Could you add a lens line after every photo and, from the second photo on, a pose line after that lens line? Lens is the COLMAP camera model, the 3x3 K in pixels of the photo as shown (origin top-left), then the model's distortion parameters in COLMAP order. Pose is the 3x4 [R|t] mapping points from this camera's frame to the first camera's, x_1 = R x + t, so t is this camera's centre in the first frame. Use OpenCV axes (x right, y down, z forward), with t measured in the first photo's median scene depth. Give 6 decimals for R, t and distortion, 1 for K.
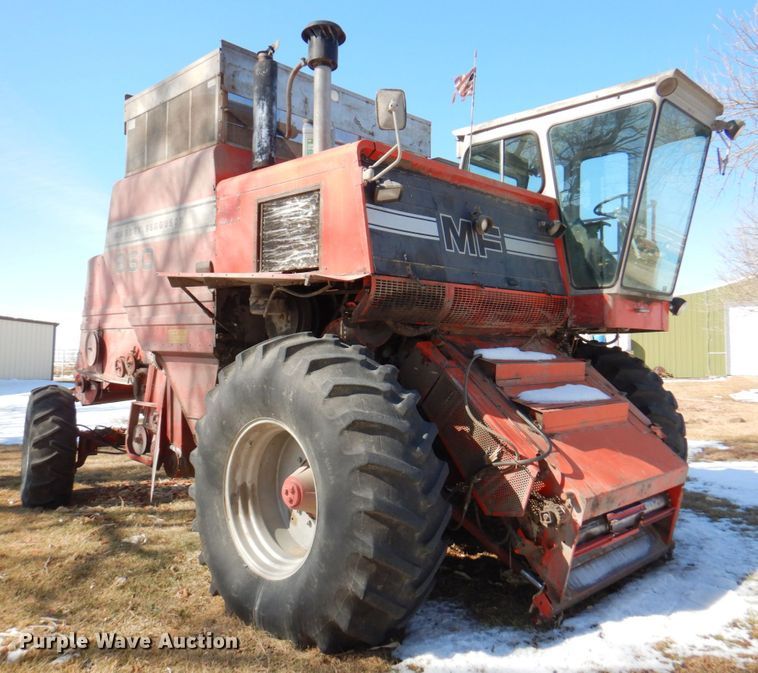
lens RADIAL K [[660.7, 0, 379.0], [0, 660.7, 336.5], [0, 0, 1]] dist [0.013849, 0.007023]
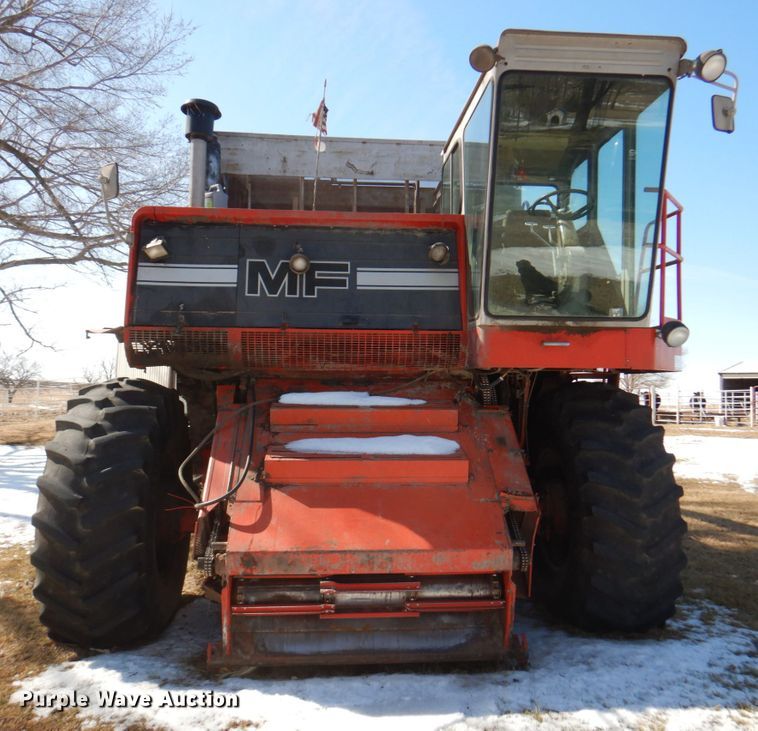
lens RADIAL K [[691.1, 0, 377.5], [0, 691.1, 373.8], [0, 0, 1]] dist [0.005403, 0.001701]
pose [[0.752930, -0.010571, -0.658016, 0.950448], [0.005711, 0.999938, -0.009529, 0.001585], [0.658076, 0.003416, 0.752944, 0.333901]]
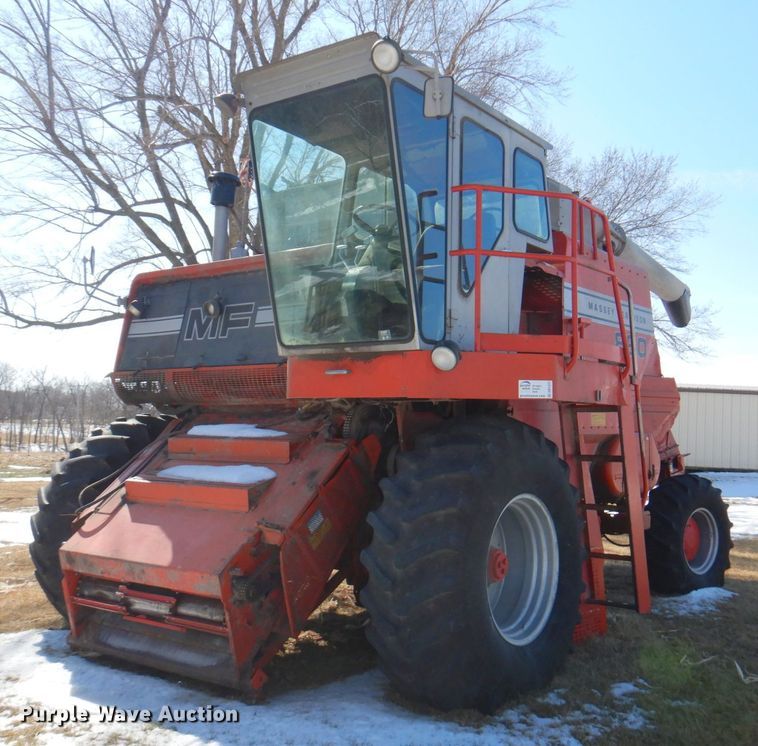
lens RADIAL K [[813.2, 0, 431.5], [0, 813.2, 374.7], [0, 0, 1]] dist [0.000929, -0.002021]
pose [[0.184069, -0.064841, -0.980772, 1.587268], [0.003969, 0.997863, -0.065226, 0.025997], [0.982905, 0.008114, 0.183933, 1.165406]]
